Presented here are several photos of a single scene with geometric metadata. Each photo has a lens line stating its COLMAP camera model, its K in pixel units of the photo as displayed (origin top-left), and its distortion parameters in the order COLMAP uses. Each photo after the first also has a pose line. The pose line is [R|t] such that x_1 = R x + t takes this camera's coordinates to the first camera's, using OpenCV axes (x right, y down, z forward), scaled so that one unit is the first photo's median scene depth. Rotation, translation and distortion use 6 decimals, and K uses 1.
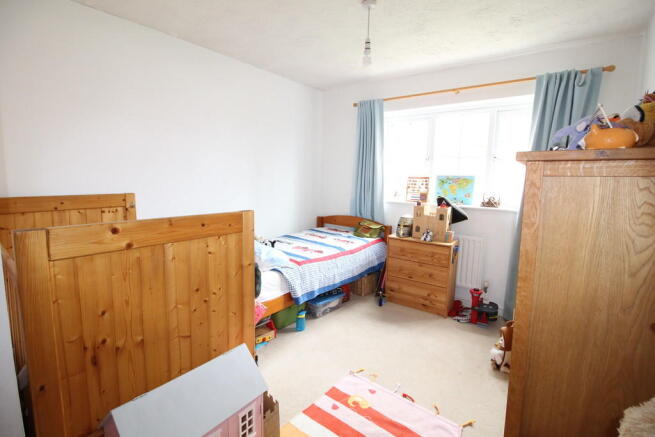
lens RADIAL K [[305.4, 0, 328.4], [0, 305.4, 216.4], [0, 0, 1]] dist [-0.000749, -0.000096]
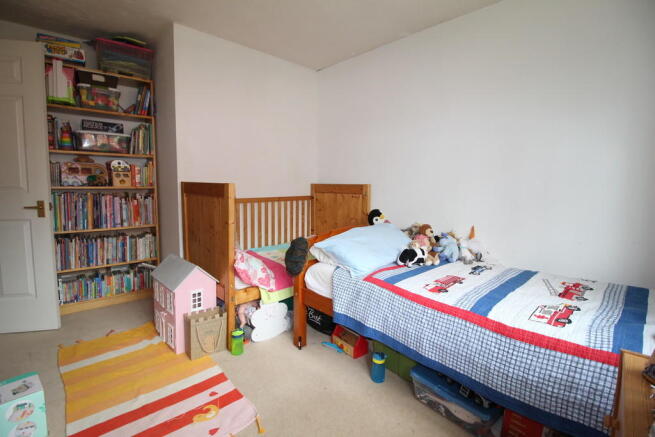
lens RADIAL K [[305.4, 0, 328.7], [0, 305.4, 216.3], [0, 0, 1]] dist [-0.000749, -0.000096]
pose [[-0.165577, 0.070211, -0.983694, 0.562162], [-0.142670, 0.985264, 0.094337, -0.037458], [0.975822, 0.155964, -0.153121, 0.926877]]
